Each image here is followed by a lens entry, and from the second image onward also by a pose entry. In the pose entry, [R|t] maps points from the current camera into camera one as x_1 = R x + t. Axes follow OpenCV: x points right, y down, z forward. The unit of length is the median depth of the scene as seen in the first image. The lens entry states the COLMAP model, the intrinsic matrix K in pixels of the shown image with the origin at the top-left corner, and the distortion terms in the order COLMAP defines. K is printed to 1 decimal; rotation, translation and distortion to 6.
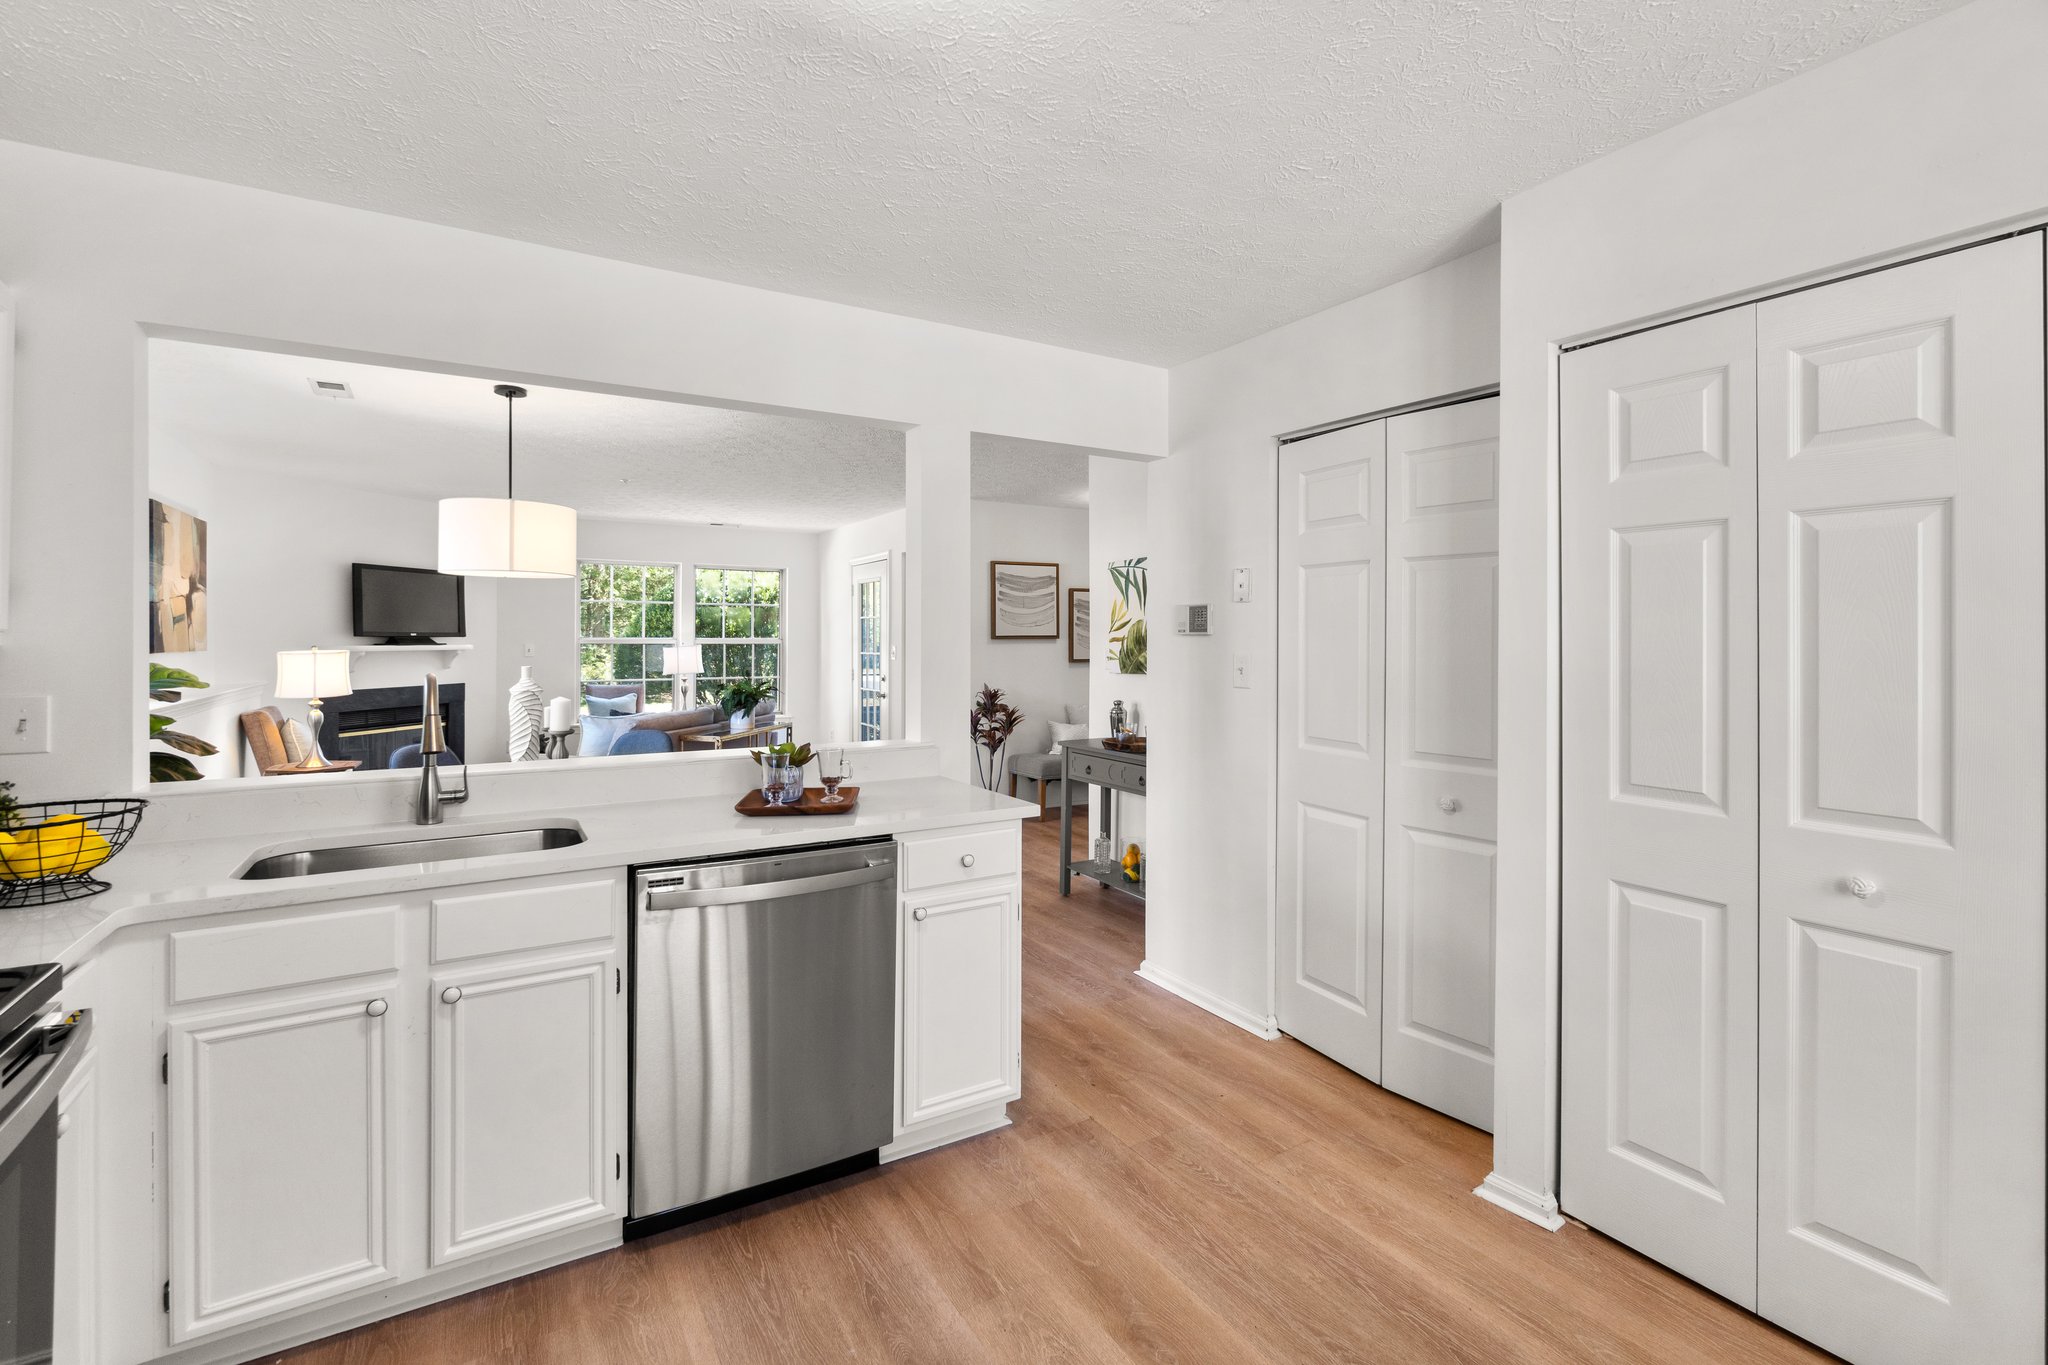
lens RADIAL K [[880.3, 0, 1016.7], [0, 880.3, 658.5], [0, 0, 1]] dist [0.000633, 0.001068]
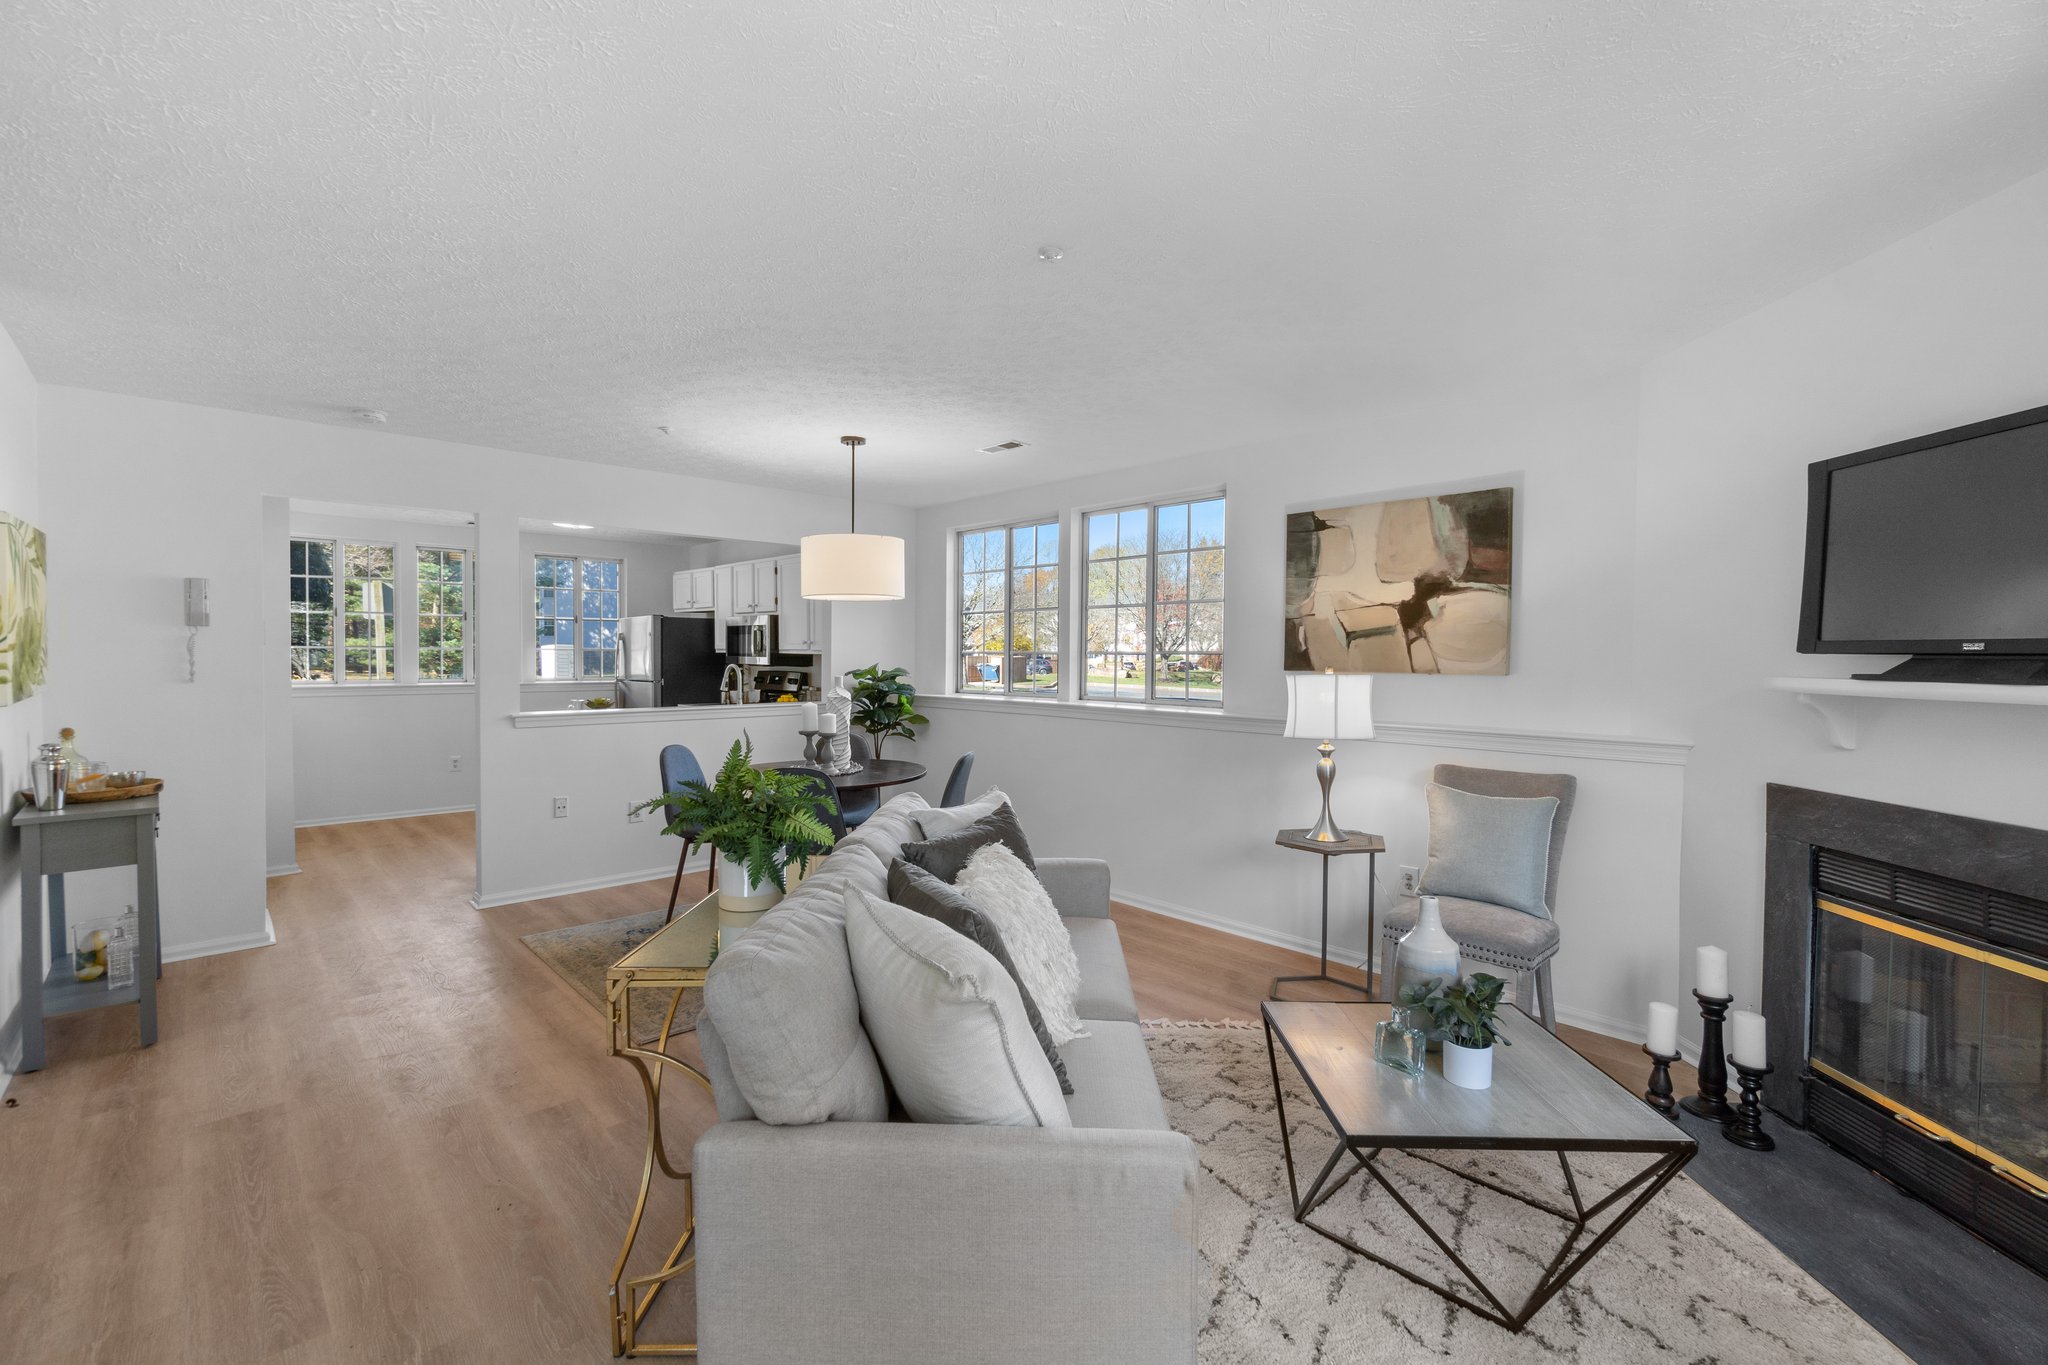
lens RADIAL K [[880.3, 0, 1016.7], [0, 880.3, 658.5], [0, 0, 1]] dist [0.000633, 0.001068]
pose [[-0.971181, -0.009381, -0.238158, -0.576085], [-0.015872, 0.999553, 0.025350, -0.049668], [0.237814, 0.028399, -0.970895, 2.360131]]
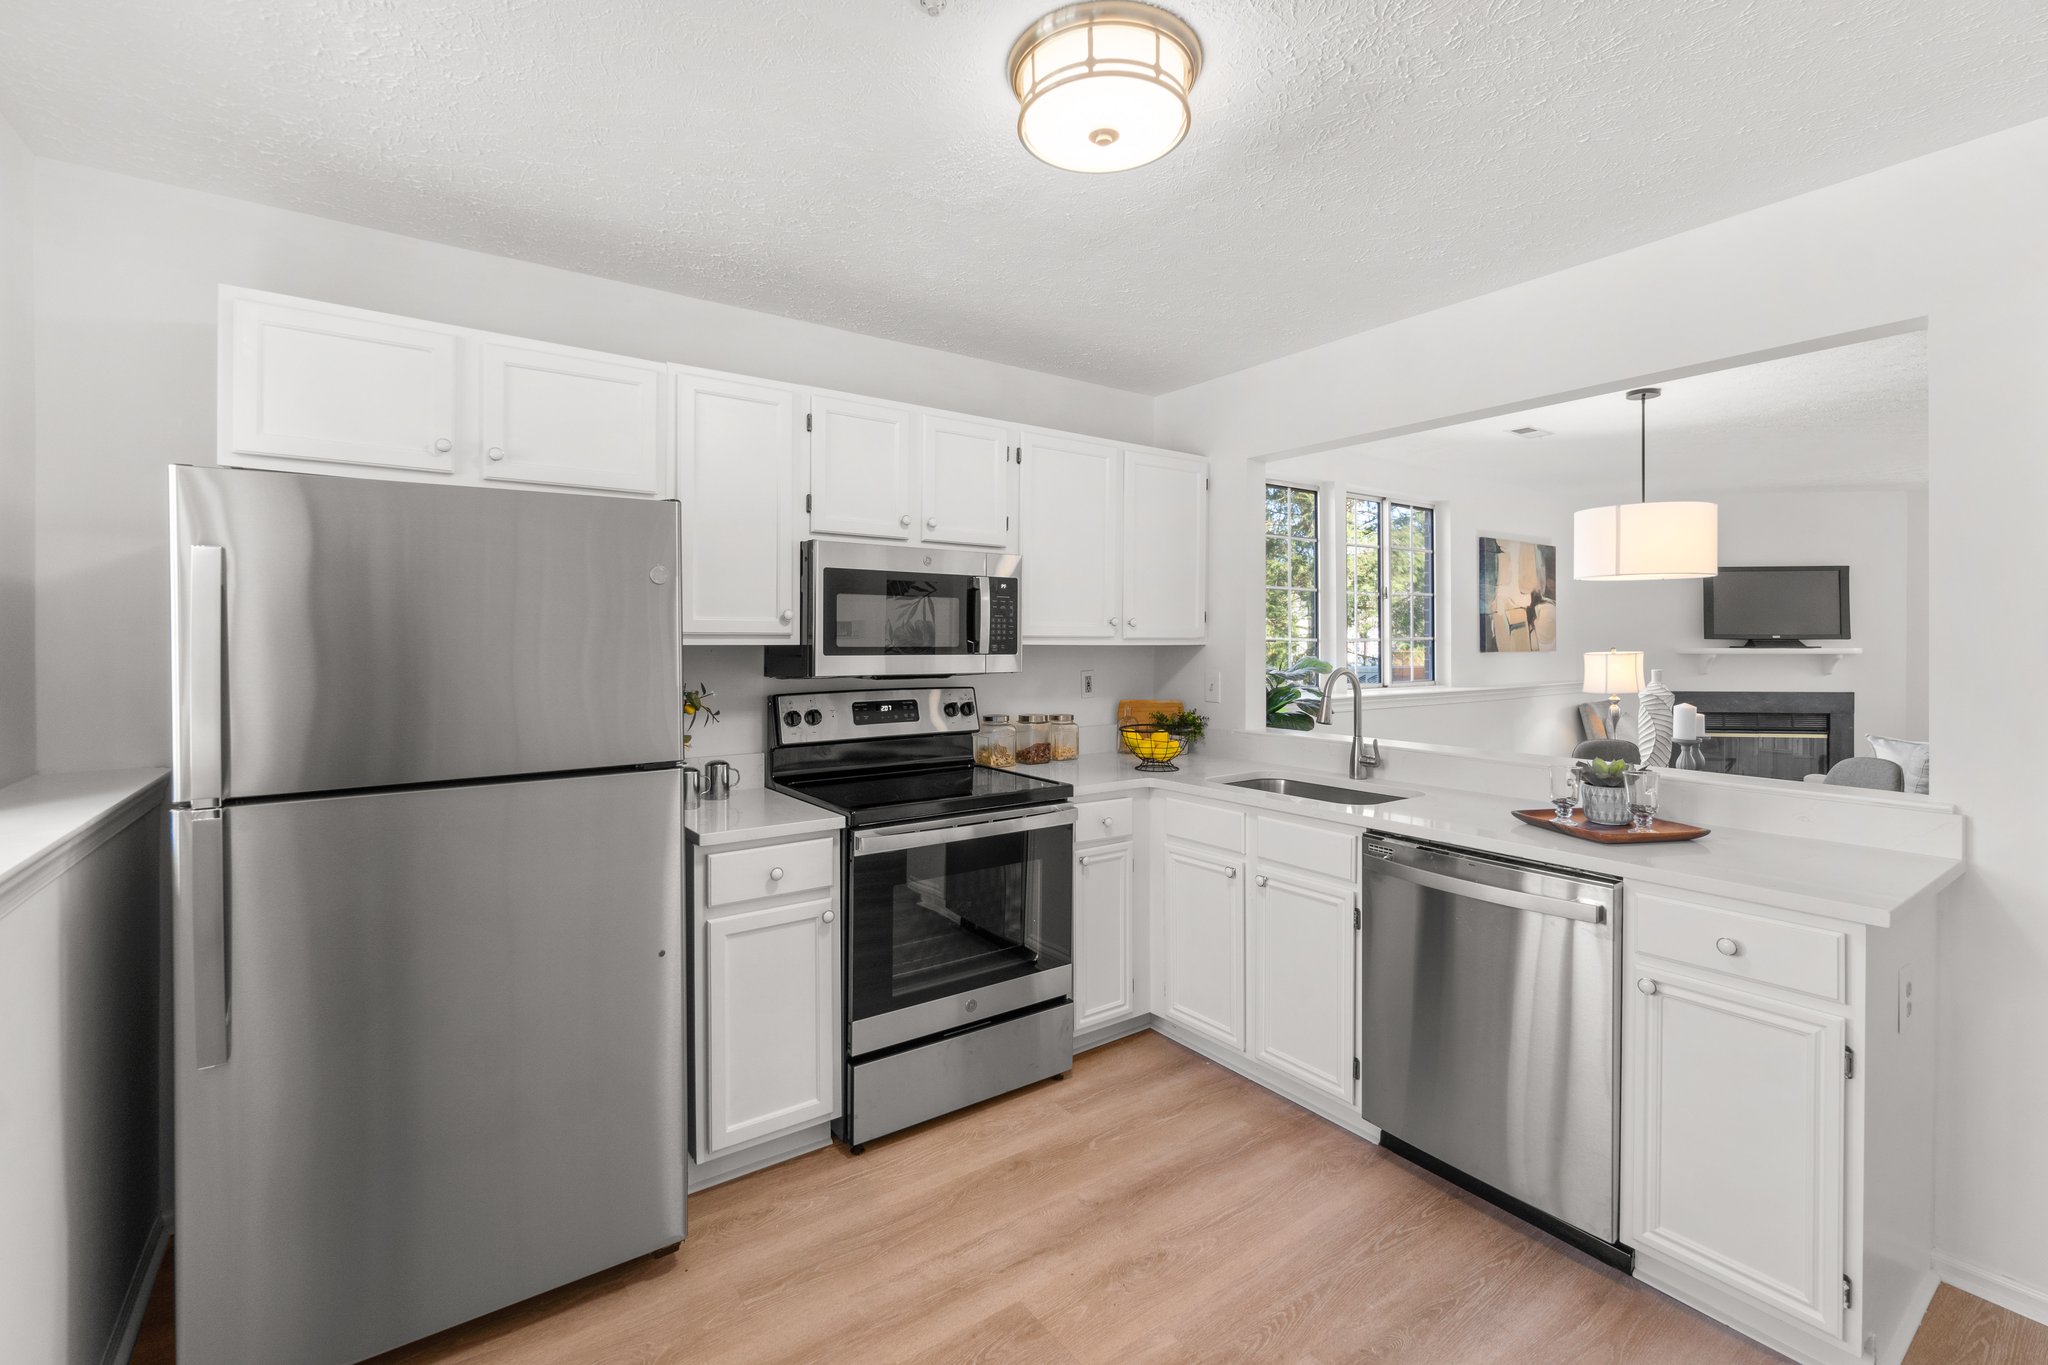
lens RADIAL K [[880.3, 0, 1016.7], [0, 880.3, 658.5], [0, 0, 1]] dist [0.000633, 0.001068]
pose [[0.097993, 0.020505, -0.994976, 0.356273], [-0.023006, 0.999567, 0.018334, -0.005239], [0.994921, 0.021094, 0.098423, 0.194483]]
